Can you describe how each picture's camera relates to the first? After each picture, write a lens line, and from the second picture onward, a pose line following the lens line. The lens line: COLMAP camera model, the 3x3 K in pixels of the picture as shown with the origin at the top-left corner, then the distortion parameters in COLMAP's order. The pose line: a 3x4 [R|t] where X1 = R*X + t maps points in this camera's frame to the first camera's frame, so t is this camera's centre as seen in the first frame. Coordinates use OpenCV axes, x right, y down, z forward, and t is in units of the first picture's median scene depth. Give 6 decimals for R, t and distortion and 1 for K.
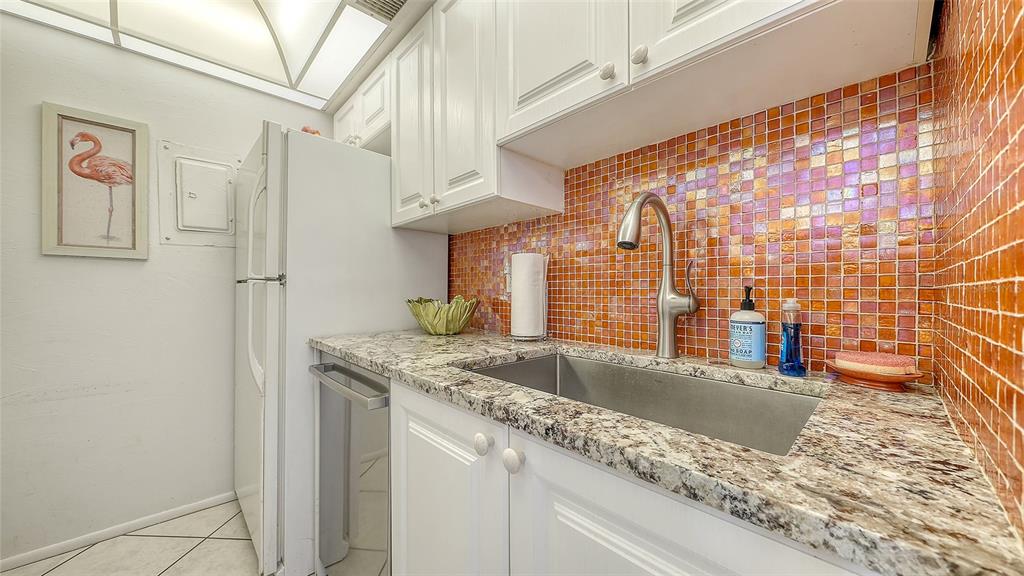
lens RADIAL K [[357.5, 0, 511.0], [0, 357.5, 287.9], [0, 0, 1]] dist [-0.005050, -0.000719]
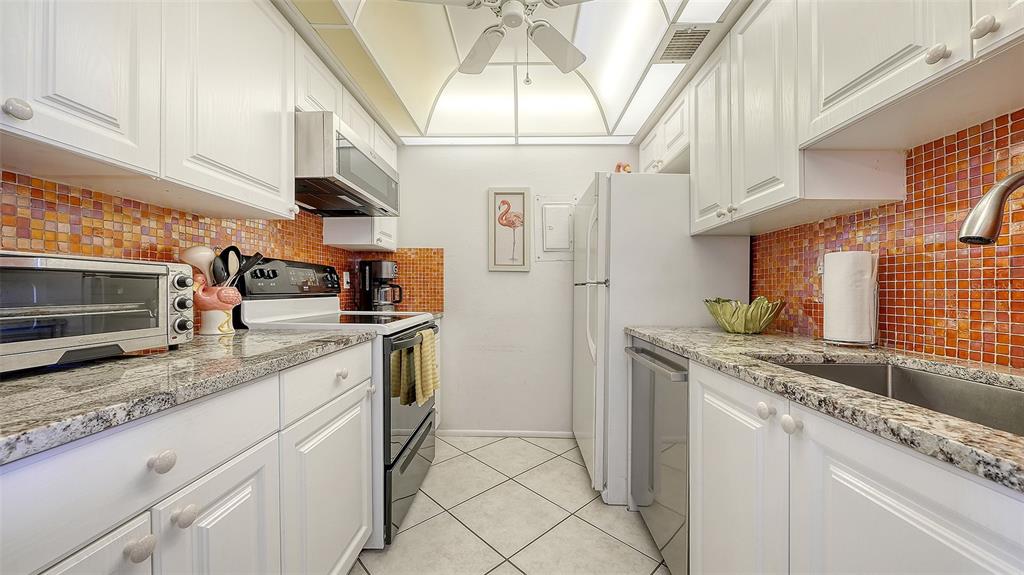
lens RADIAL K [[357.5, 0, 511.7], [0, 357.5, 289.5], [0, 0, 1]] dist [-0.005050, -0.000719]
pose [[0.705326, 0.001509, -0.708881, 0.086528], [-0.000282, 0.999998, 0.001848, -0.000317], [0.708883, -0.001104, 0.705325, -0.254147]]
